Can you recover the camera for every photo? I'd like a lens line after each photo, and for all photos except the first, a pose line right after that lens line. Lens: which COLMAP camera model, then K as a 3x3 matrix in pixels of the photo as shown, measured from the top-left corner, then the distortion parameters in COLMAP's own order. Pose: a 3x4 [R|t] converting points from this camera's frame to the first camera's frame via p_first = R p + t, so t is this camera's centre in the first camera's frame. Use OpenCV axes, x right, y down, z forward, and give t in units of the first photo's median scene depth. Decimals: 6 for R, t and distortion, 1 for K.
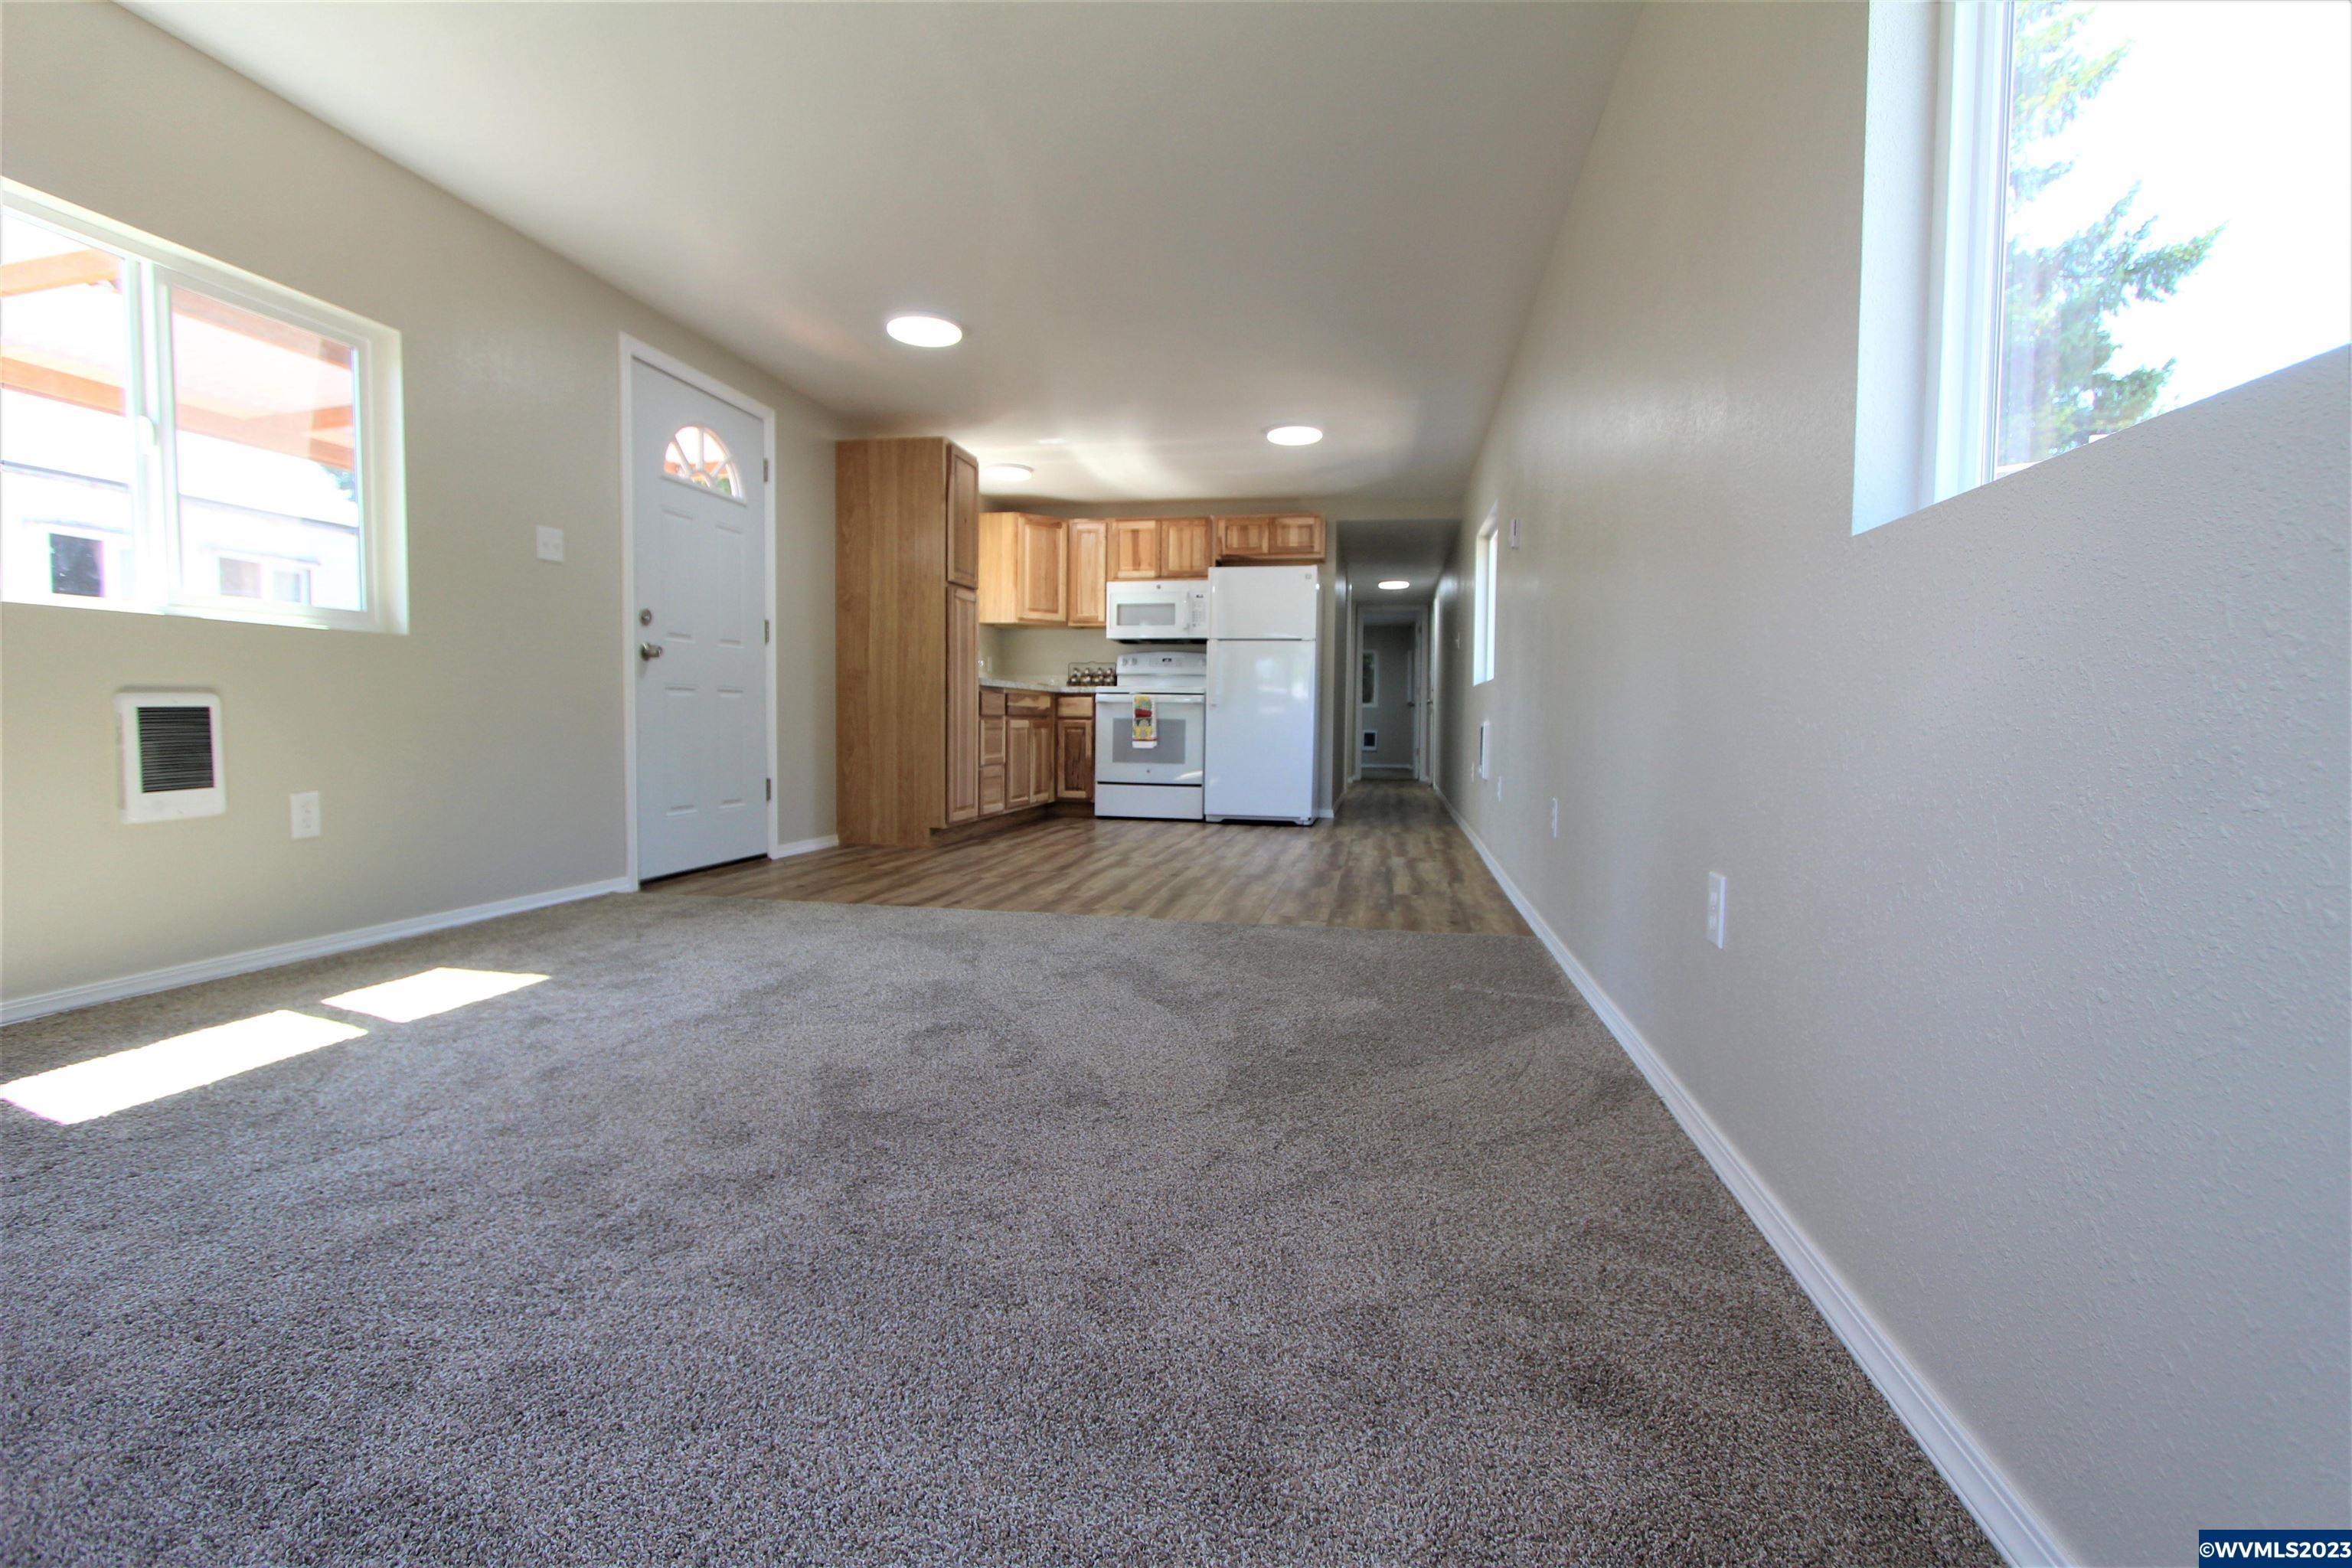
lens RADIAL K [[1075.2, 0, 1175.7], [0, 1075.2, 790.2], [0, 0, 1]] dist [-0.011941, 0.000822]
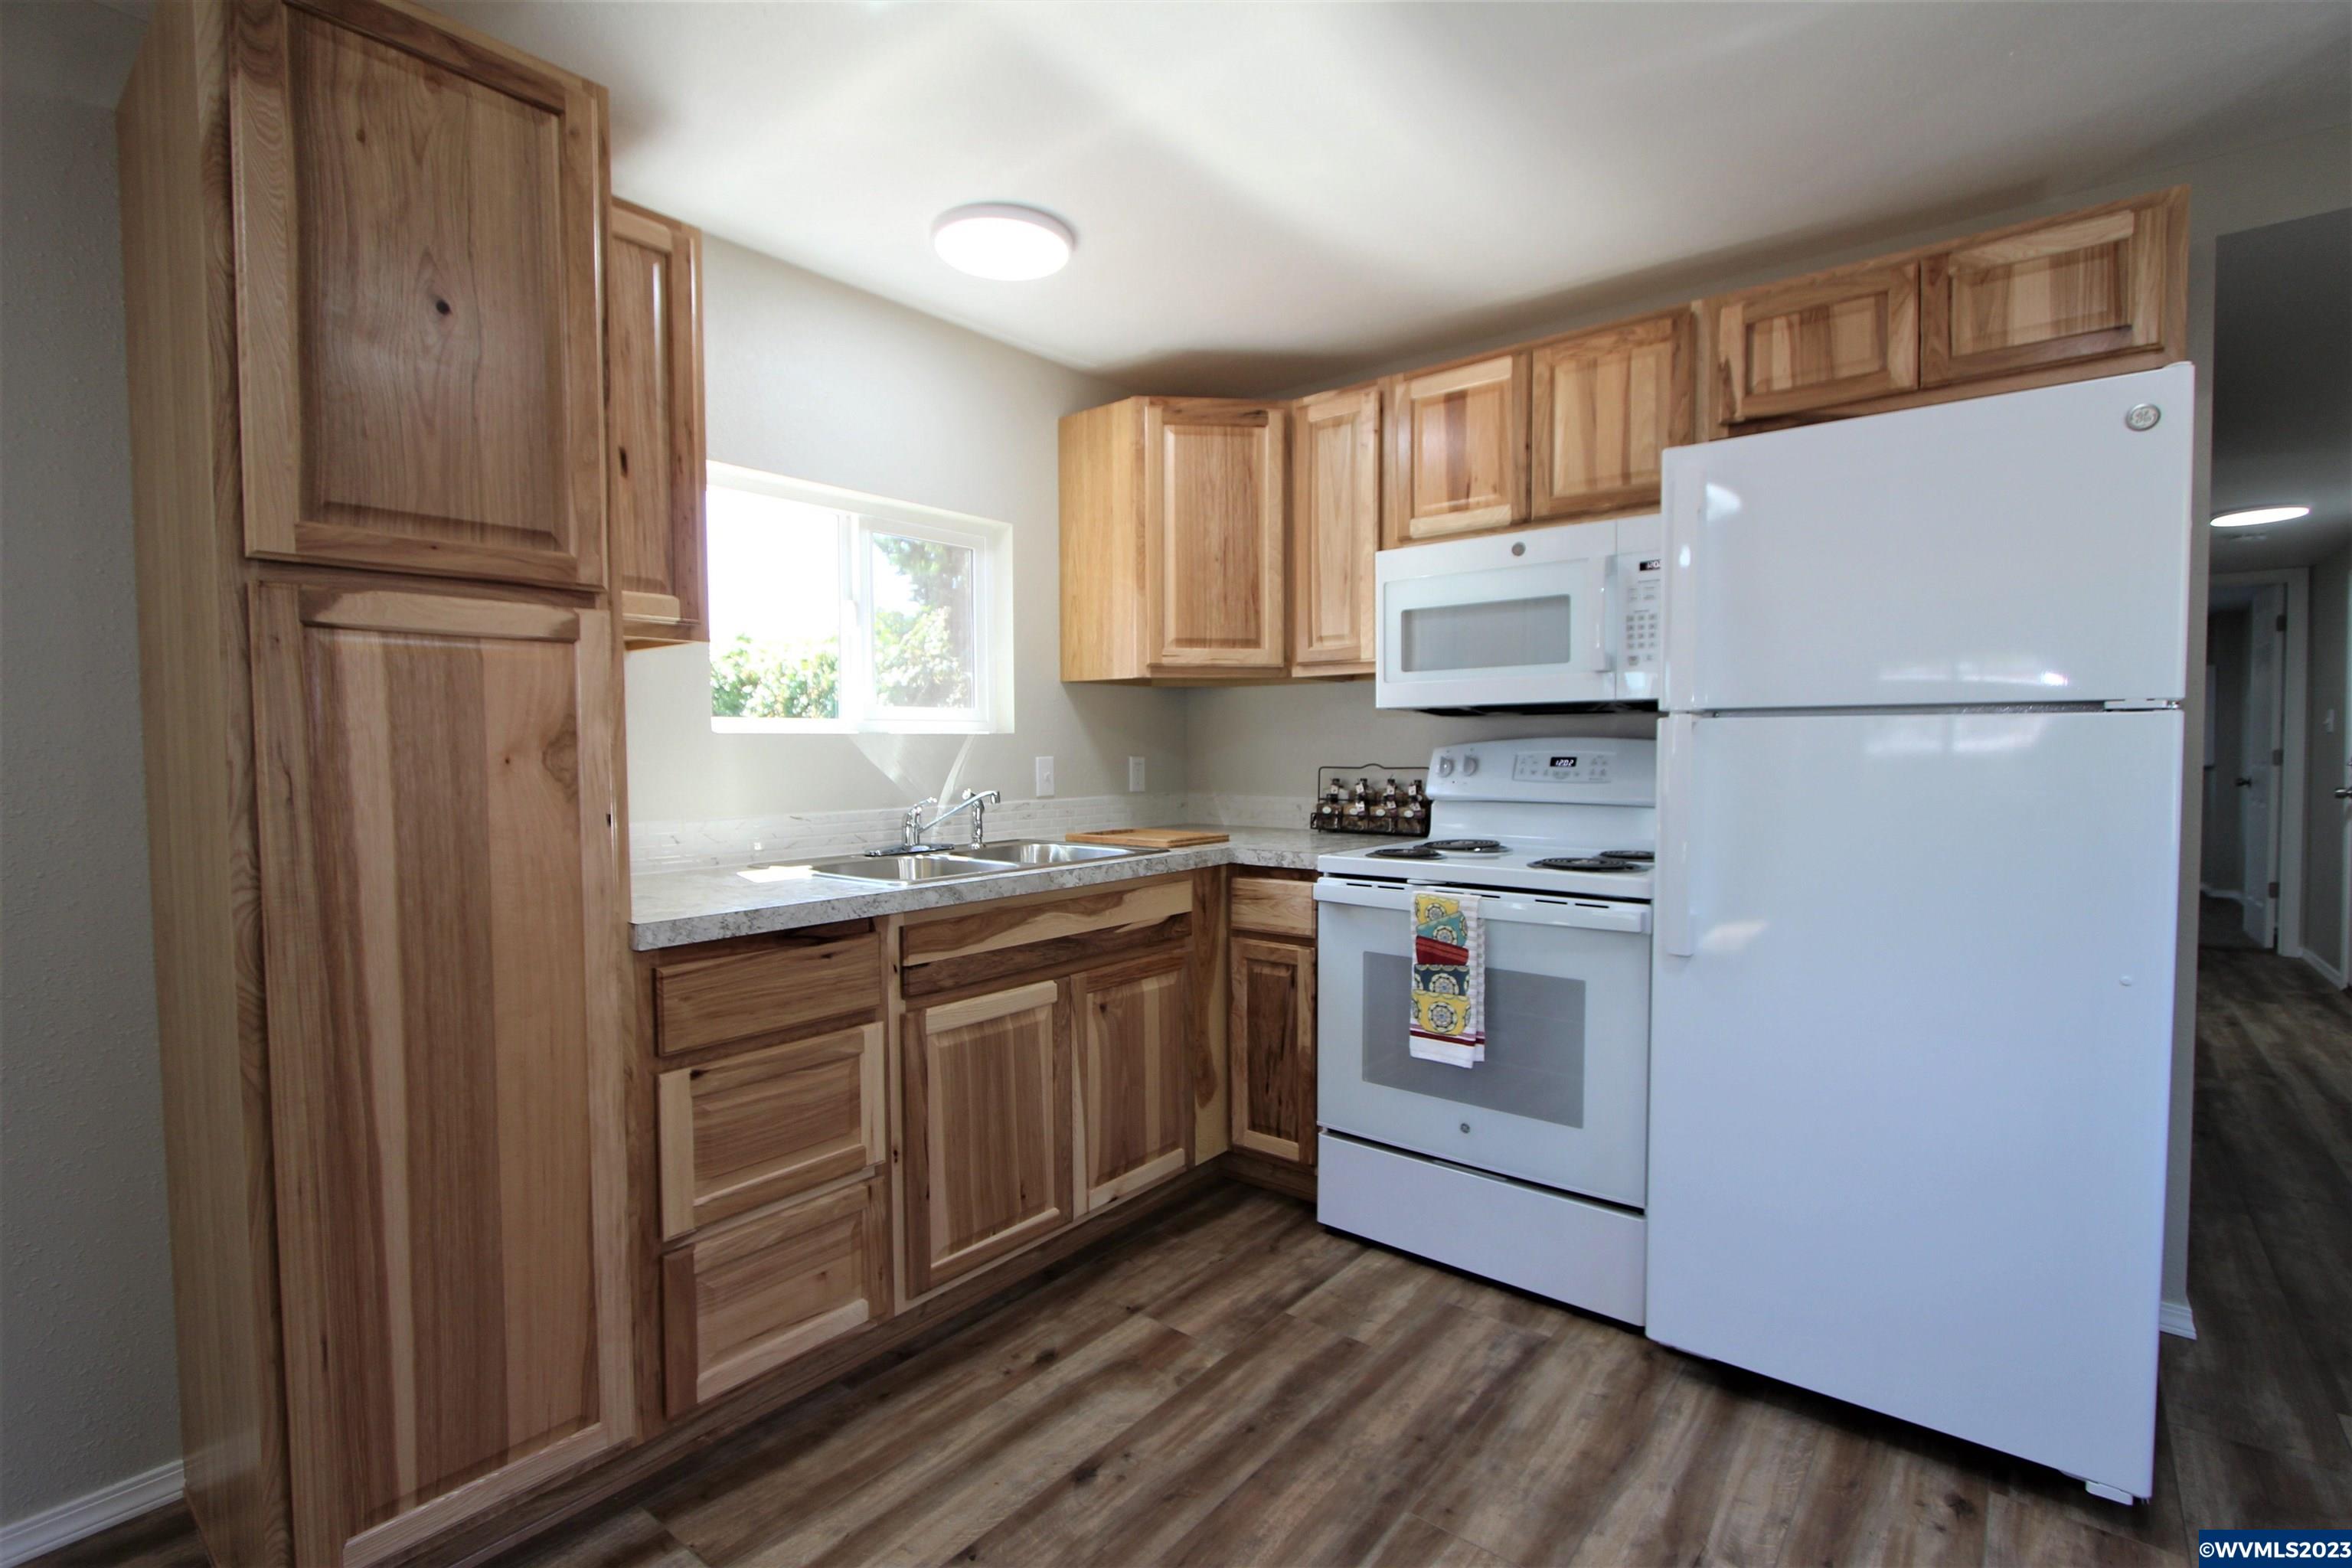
lens RADIAL K [[1075.2, 0, 1175.7], [0, 1075.2, 790.2], [0, 0, 1]] dist [-0.011941, 0.000822]
pose [[0.881694, 0.001223, -0.471819, 0.047643], [-0.014176, 0.999614, -0.023899, -0.106967], [0.471608, 0.027760, 0.881371, 0.669319]]
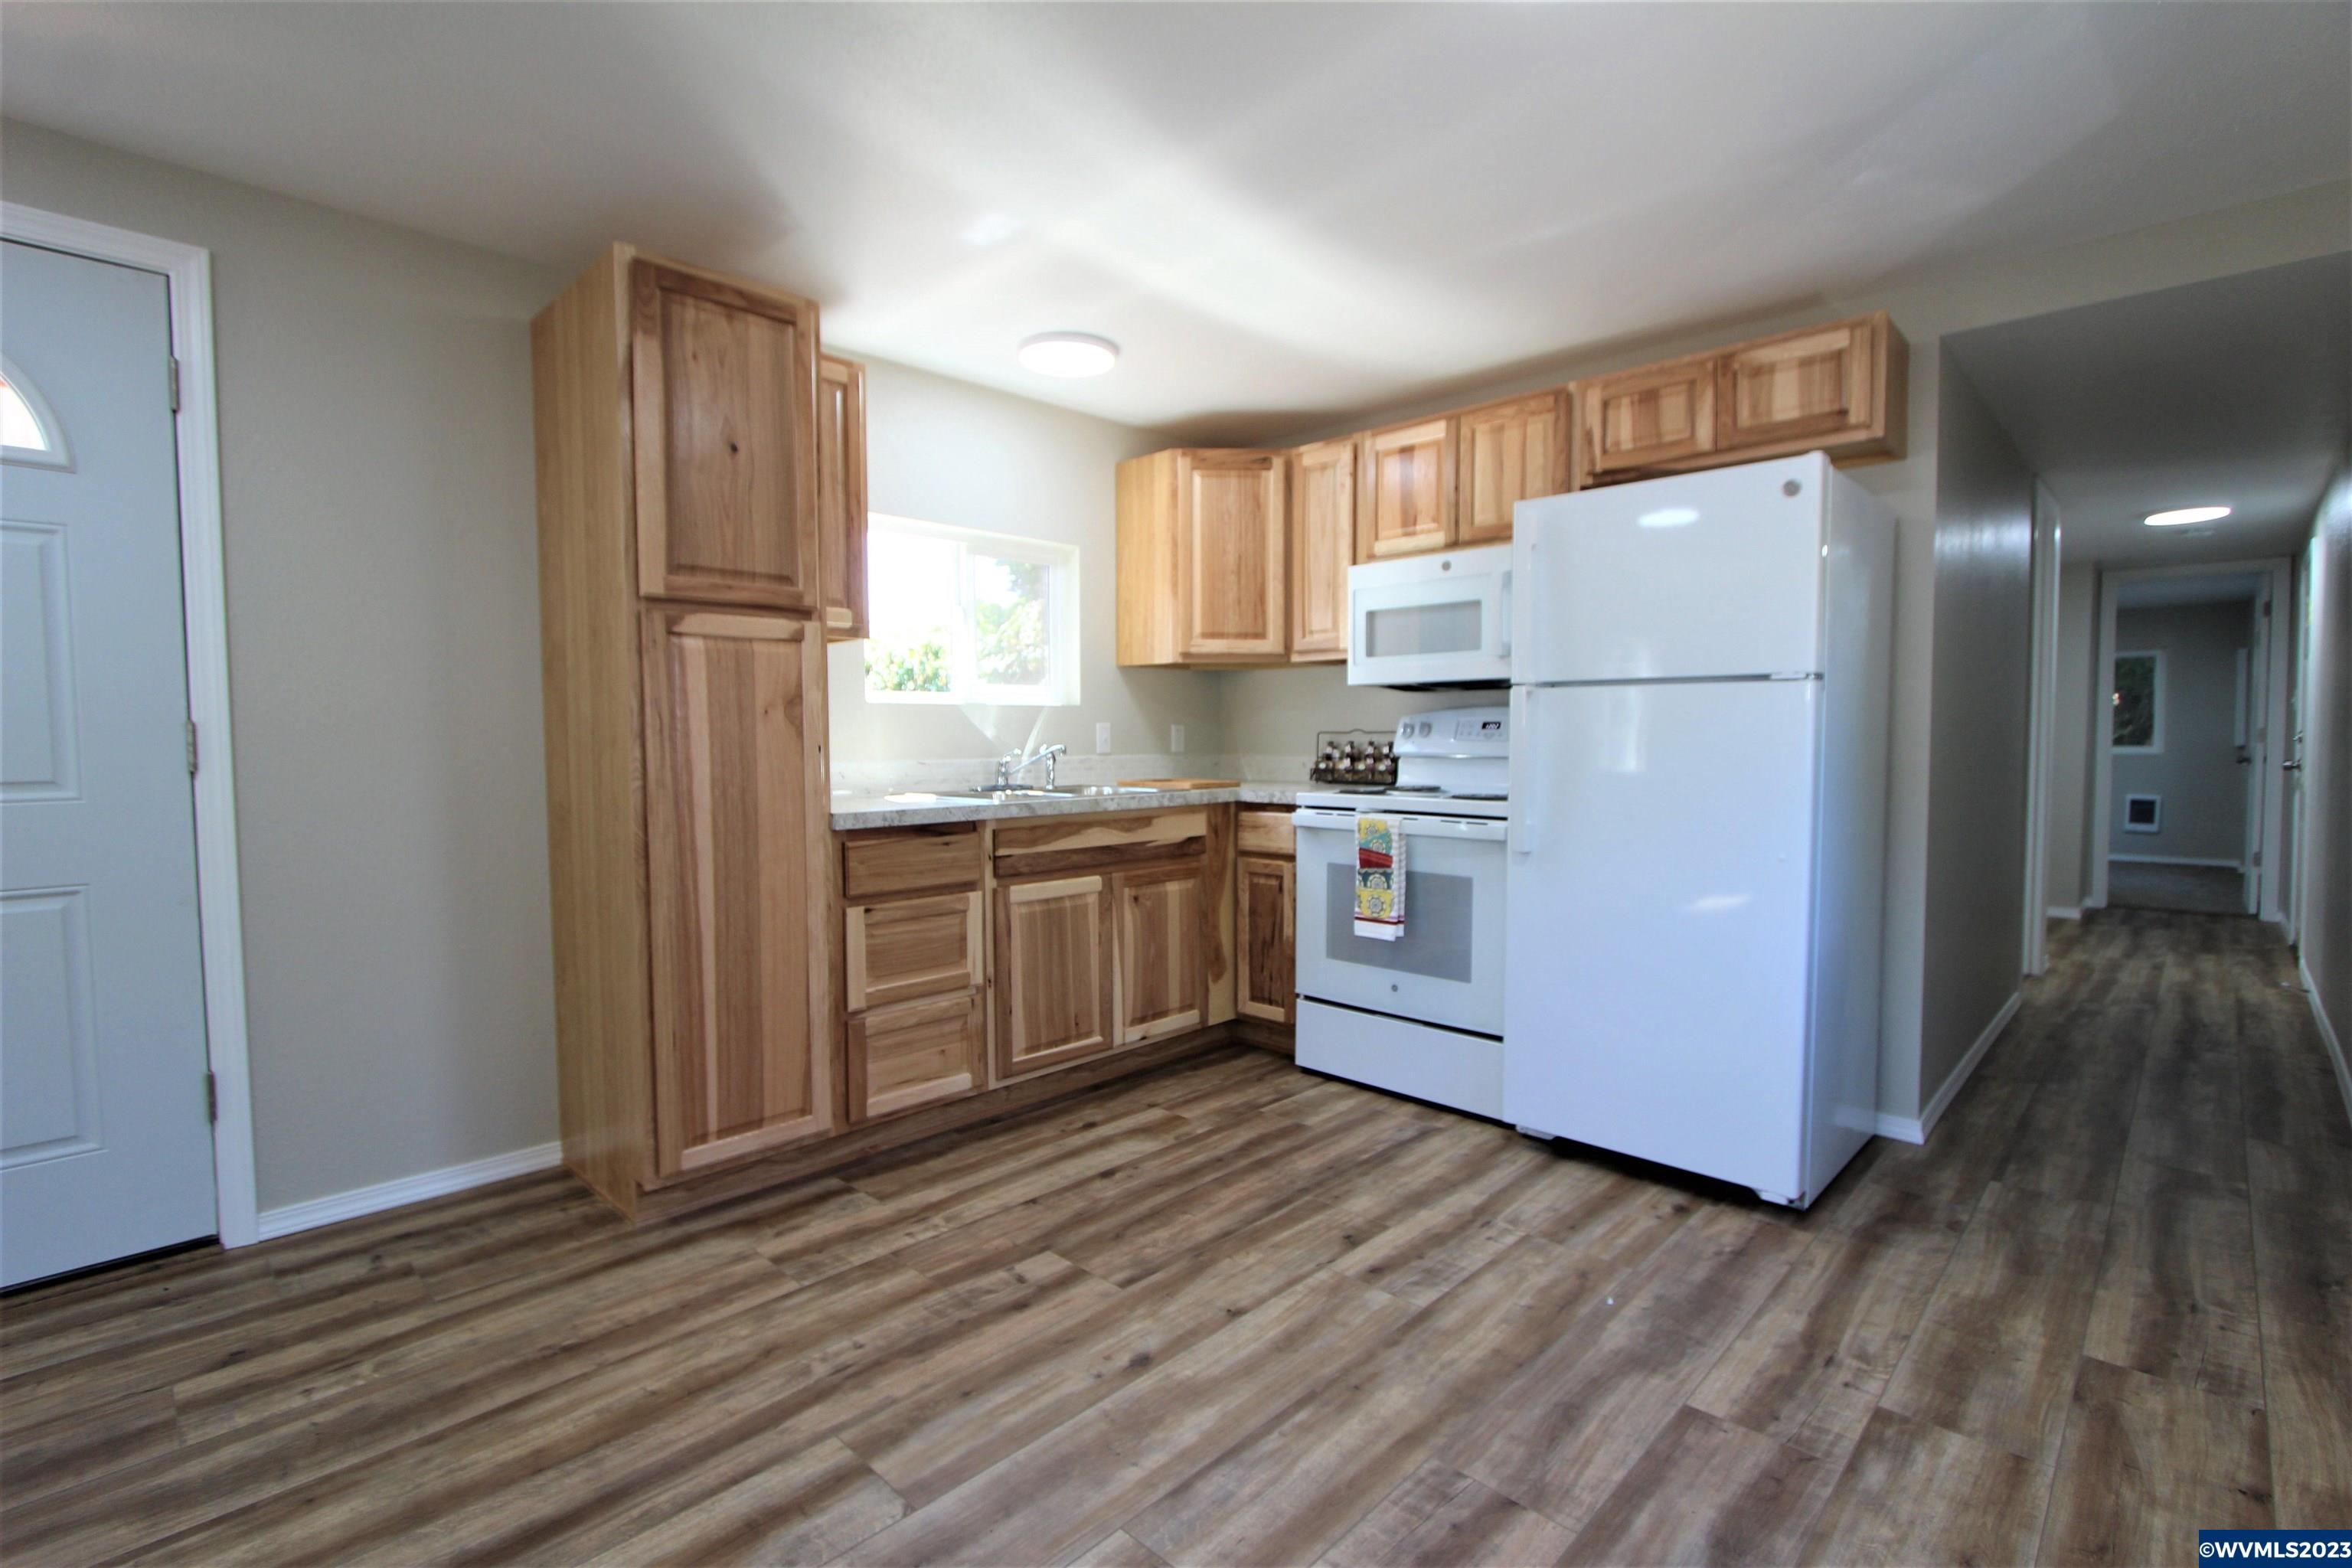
lens RADIAL K [[1075.2, 0, 1175.7], [0, 1075.2, 790.2], [0, 0, 1]] dist [-0.011941, 0.000822]
pose [[0.837296, 0.012697, -0.546602, 0.136034], [-0.021916, 0.999706, -0.010349, -0.090388], [0.546310, 0.020644, 0.837329, 0.575646]]
